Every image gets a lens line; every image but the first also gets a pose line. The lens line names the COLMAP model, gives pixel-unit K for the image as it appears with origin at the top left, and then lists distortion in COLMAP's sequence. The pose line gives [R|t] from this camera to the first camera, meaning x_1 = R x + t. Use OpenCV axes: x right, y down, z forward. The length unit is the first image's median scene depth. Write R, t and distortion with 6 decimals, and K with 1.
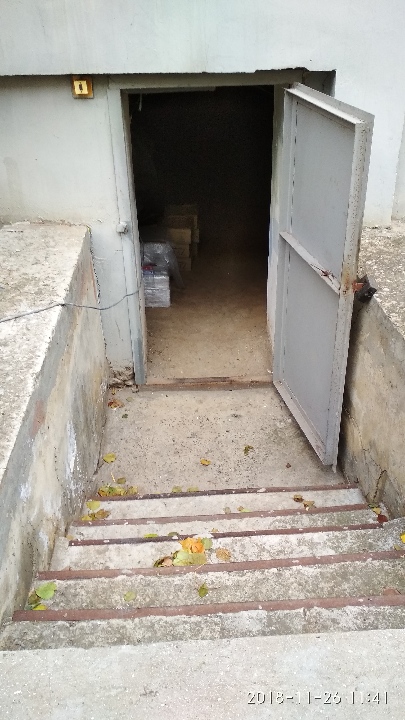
lens RADIAL K [[596.4, 0, 202.5], [0, 596.4, 360.0], [0, 0, 1]] dist [-0.003595, -0.003198]
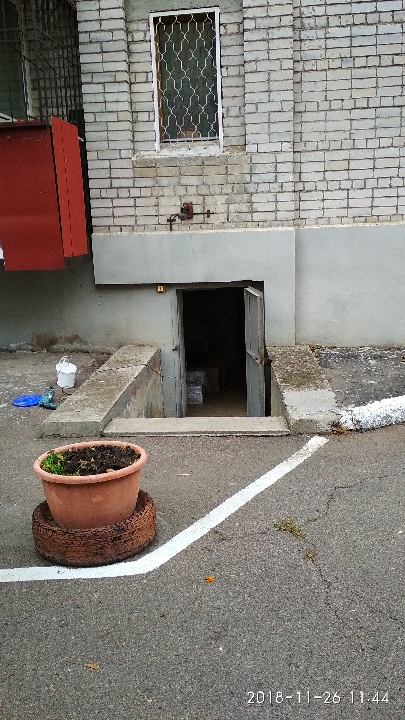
lens RADIAL K [[596.4, 0, 202.5], [0, 596.4, 360.0], [0, 0, 1]] dist [-0.003595, -0.003198]
pose [[0.991675, 0.011832, -0.128218, 0.270072], [-0.054207, 0.941594, -0.332358, 0.591654], [0.116797, 0.336542, 0.934397, -1.106900]]
